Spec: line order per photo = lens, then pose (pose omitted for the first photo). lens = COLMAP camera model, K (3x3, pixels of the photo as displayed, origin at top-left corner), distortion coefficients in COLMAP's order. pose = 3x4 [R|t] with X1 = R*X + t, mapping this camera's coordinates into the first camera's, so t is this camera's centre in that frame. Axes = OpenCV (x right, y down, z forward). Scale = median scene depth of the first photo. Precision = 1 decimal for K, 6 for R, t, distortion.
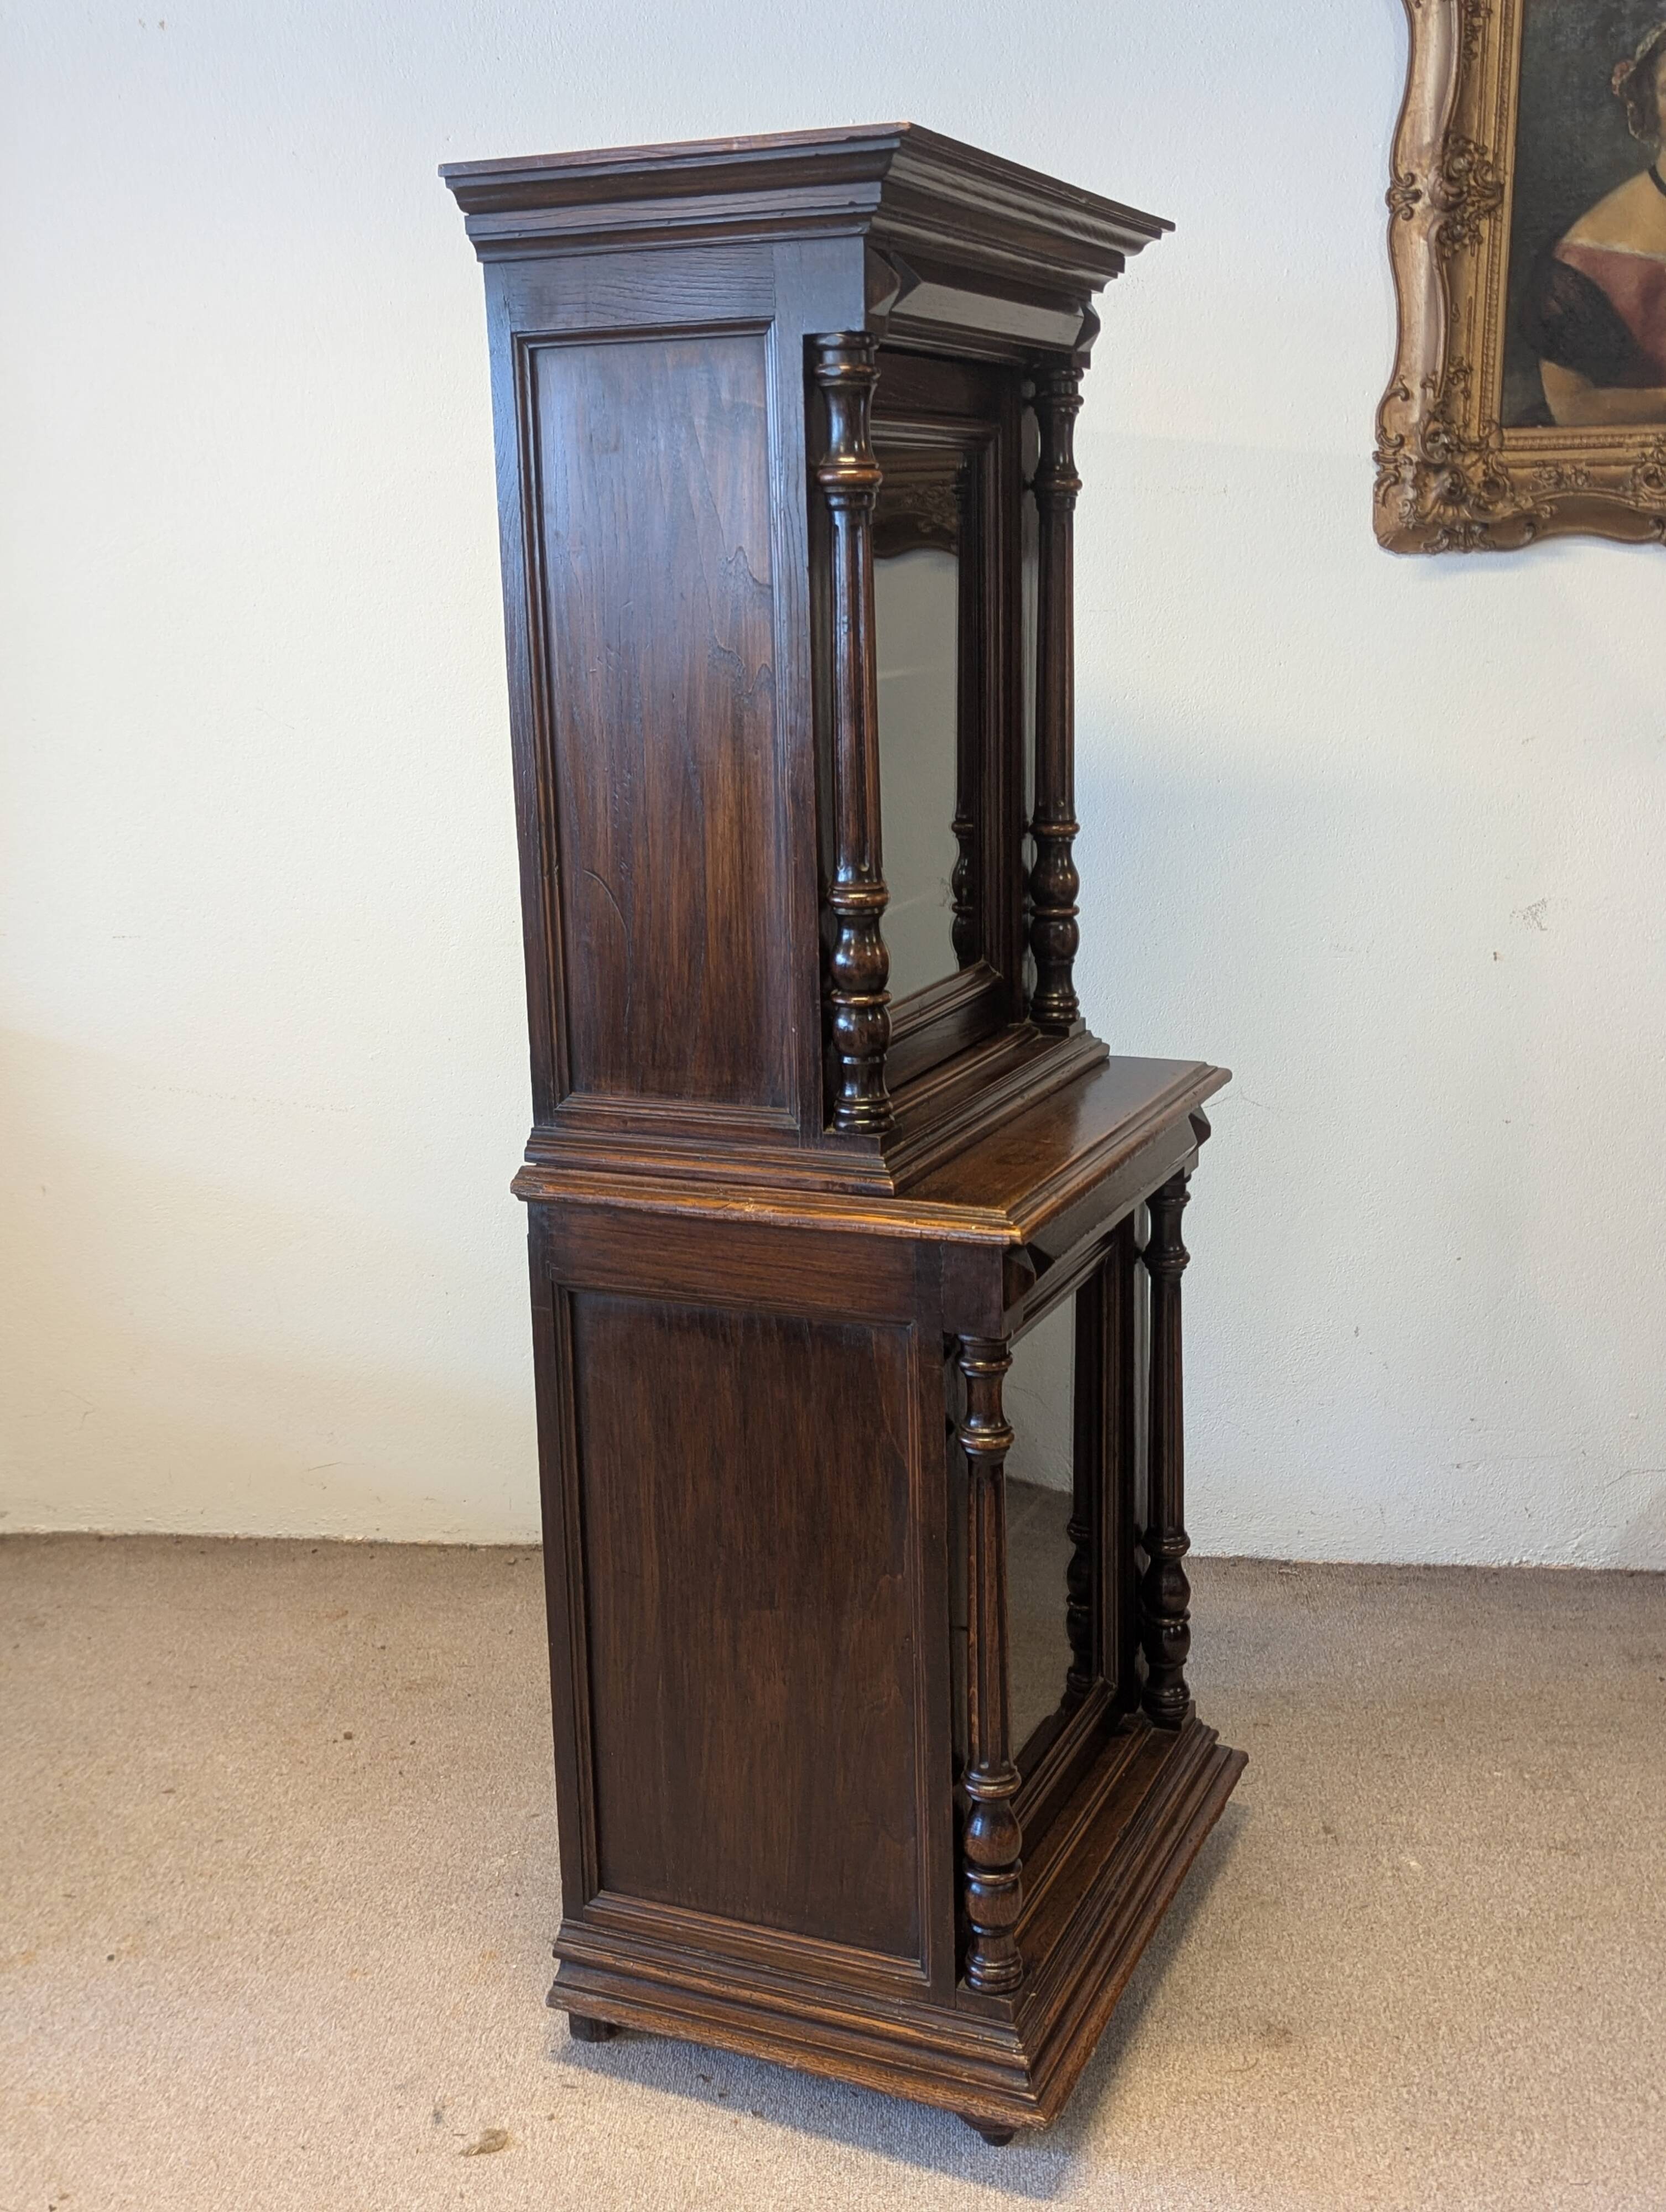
lens RADIAL K [[2447.5, 0, 814.6], [0, 2447.5, 1141.9], [0, 0, 1]] dist [0.052507, -0.051652]
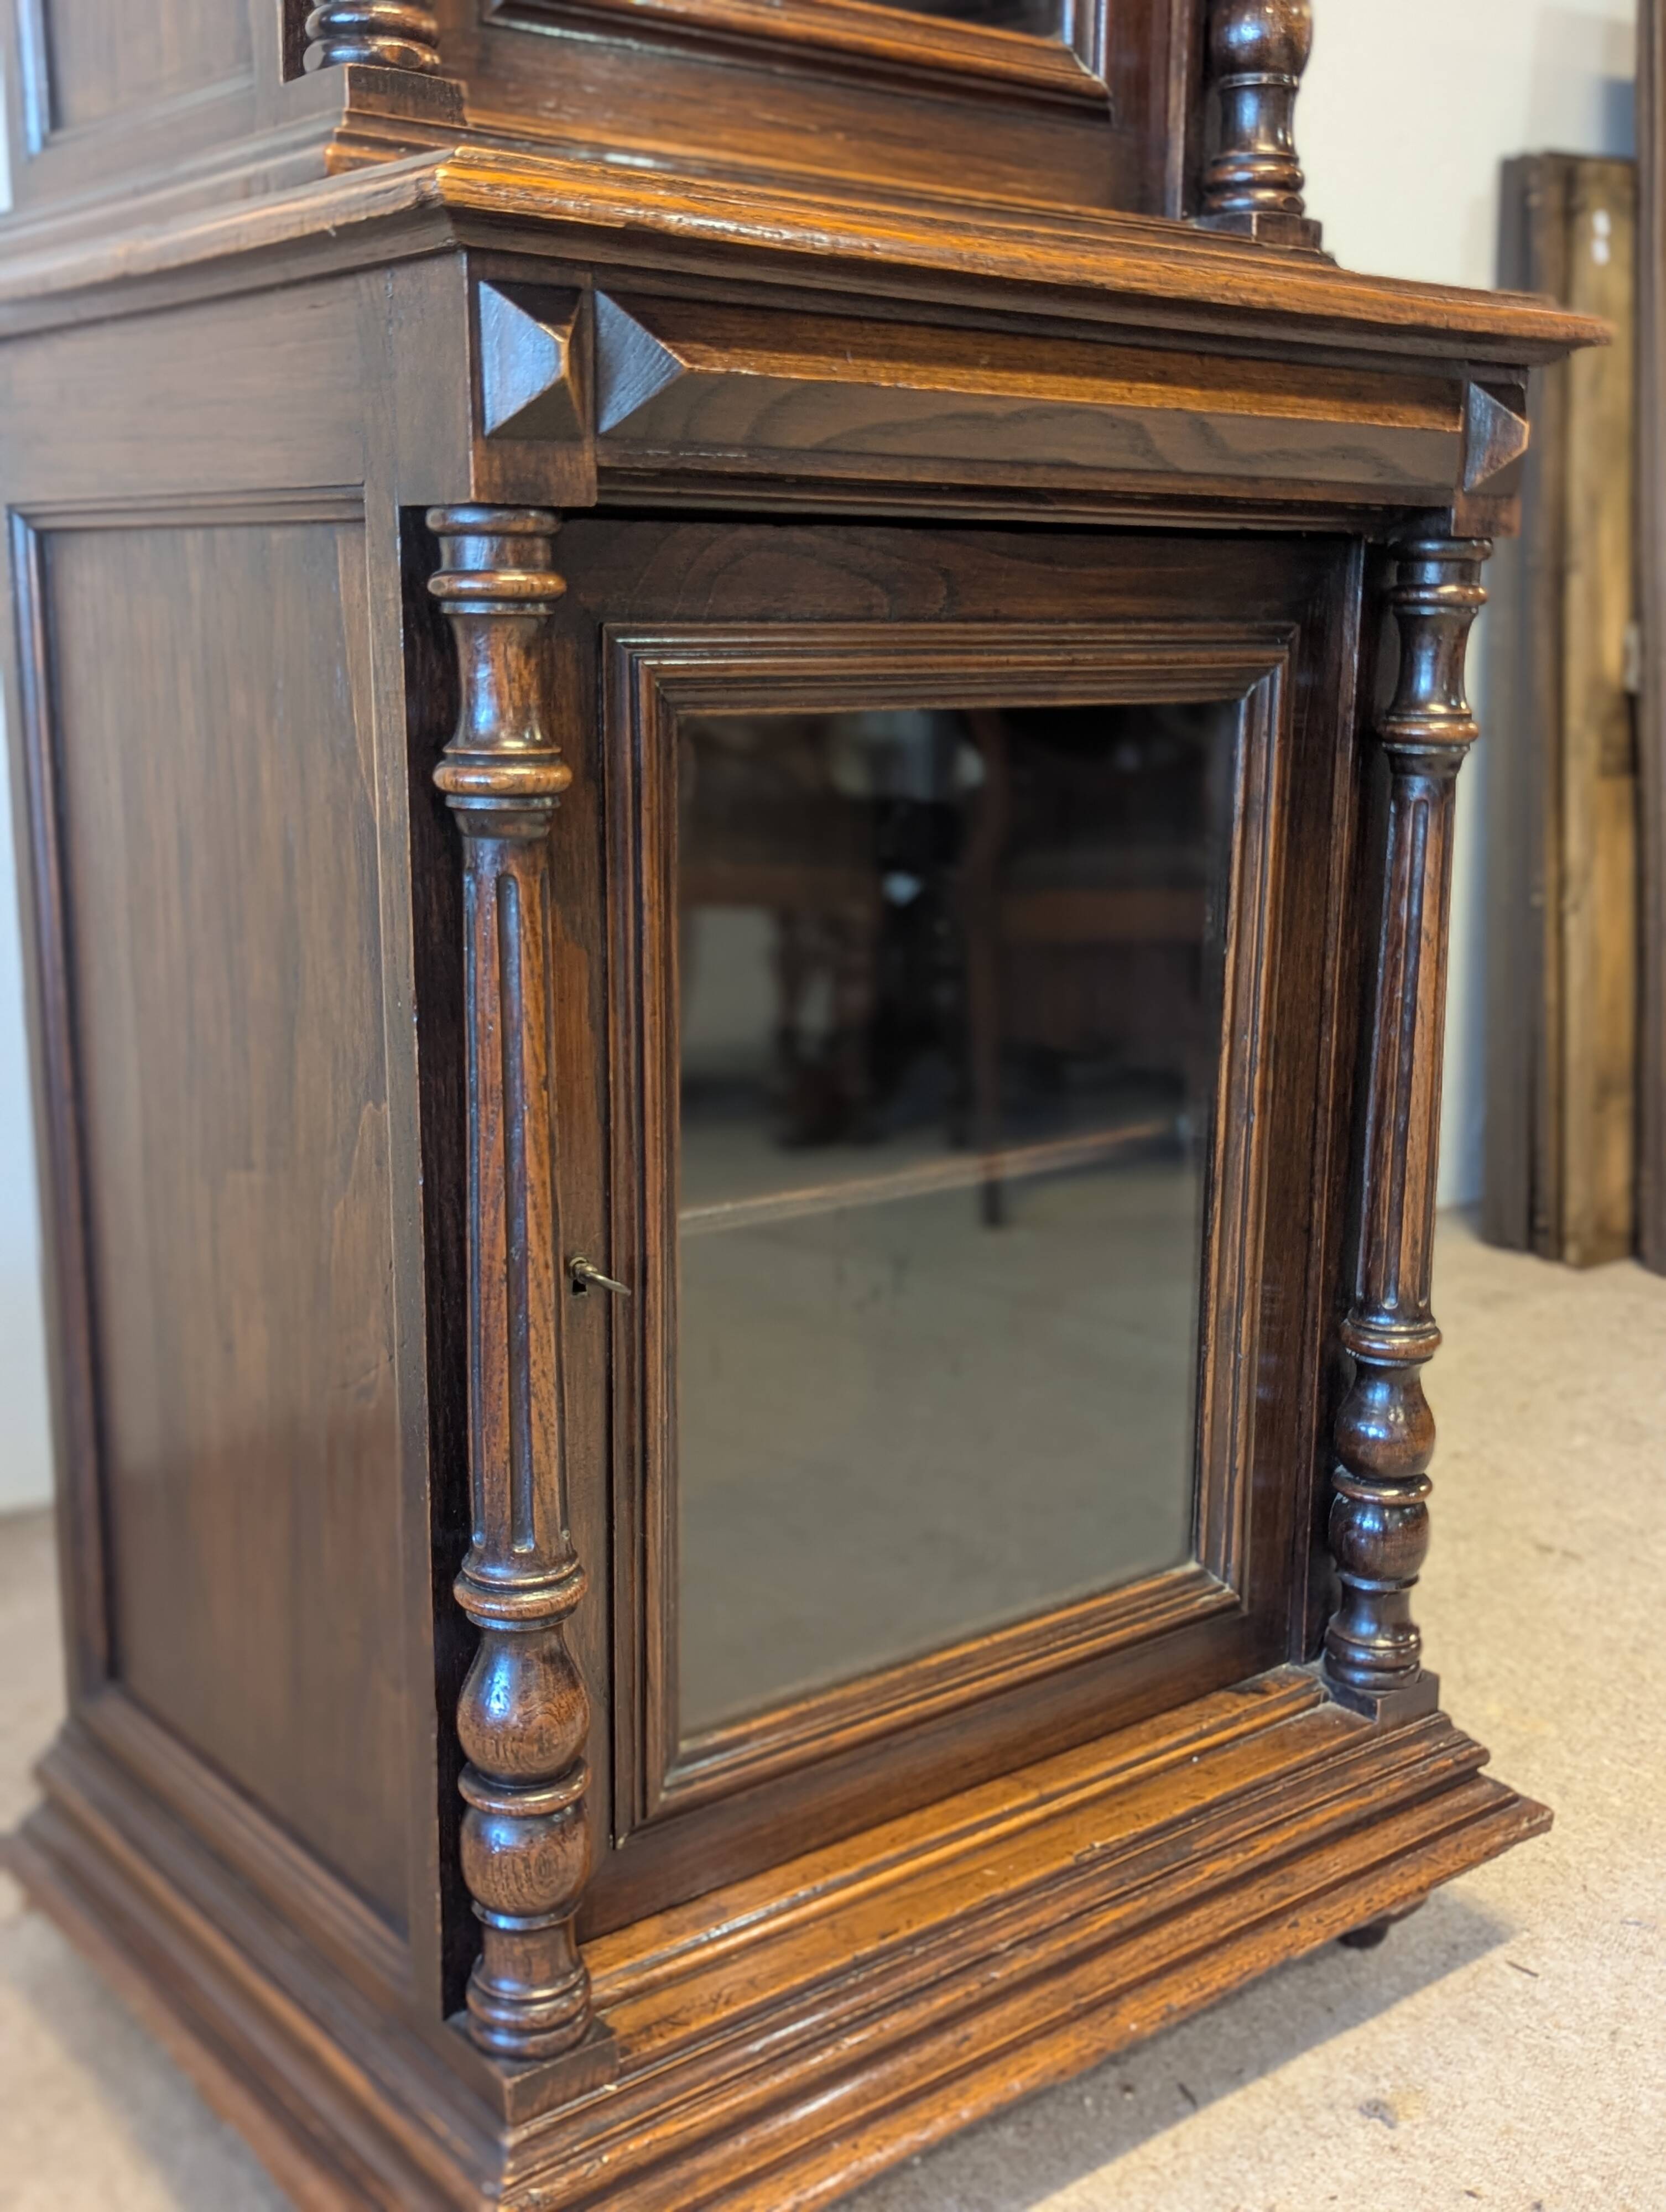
lens RADIAL K [[2447.5, 0, 814.6], [0, 2447.5, 1141.9], [0, 0, 1]] dist [0.052507, -0.051652]
pose [[0.886193, 0.136754, -0.442673, 0.209328], [-0.139740, 0.989846, 0.026044, 0.106874], [0.441740, 0.038779, 0.896305, 0.414087]]
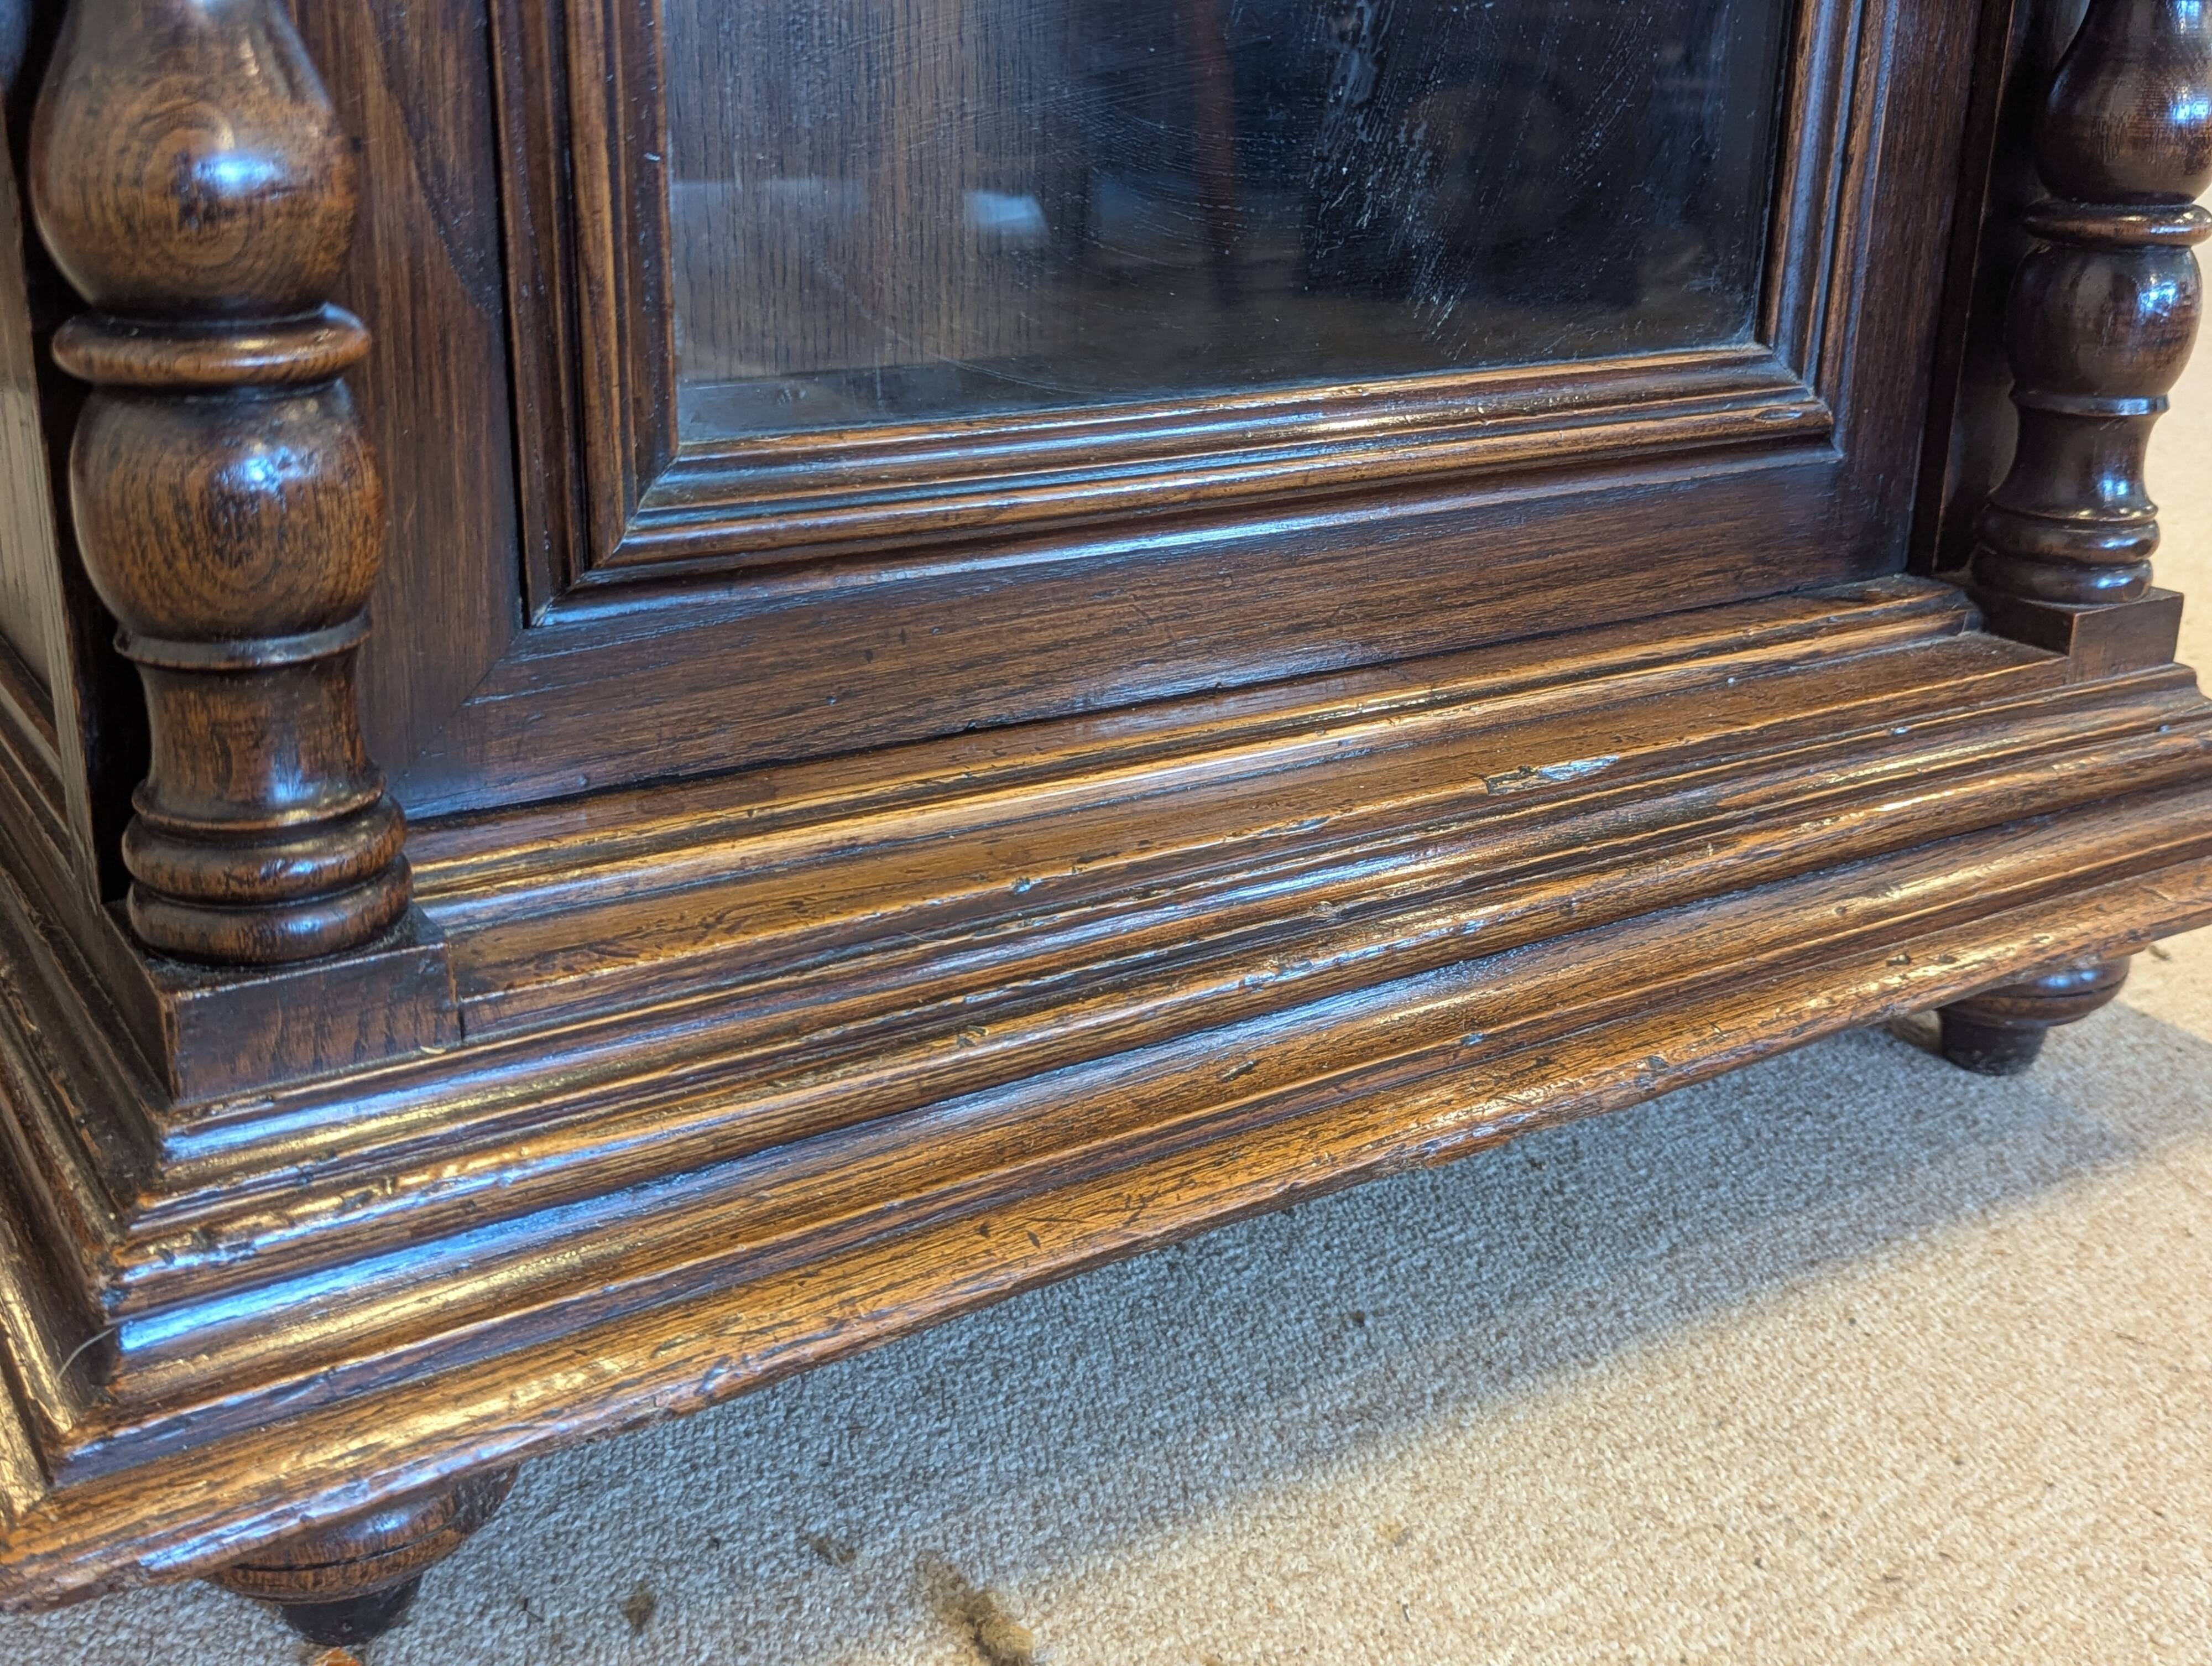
lens RADIAL K [[2447.5, 0, 1106.0], [0, 2447.5, 833.0], [0, 0, 1]] dist [0.052507, -0.051652]
pose [[0.834831, 0.224720, -0.502552, 0.167631], [-0.169517, 0.973469, 0.153695, 0.196712], [0.523757, -0.043118, 0.850776, 0.586859]]
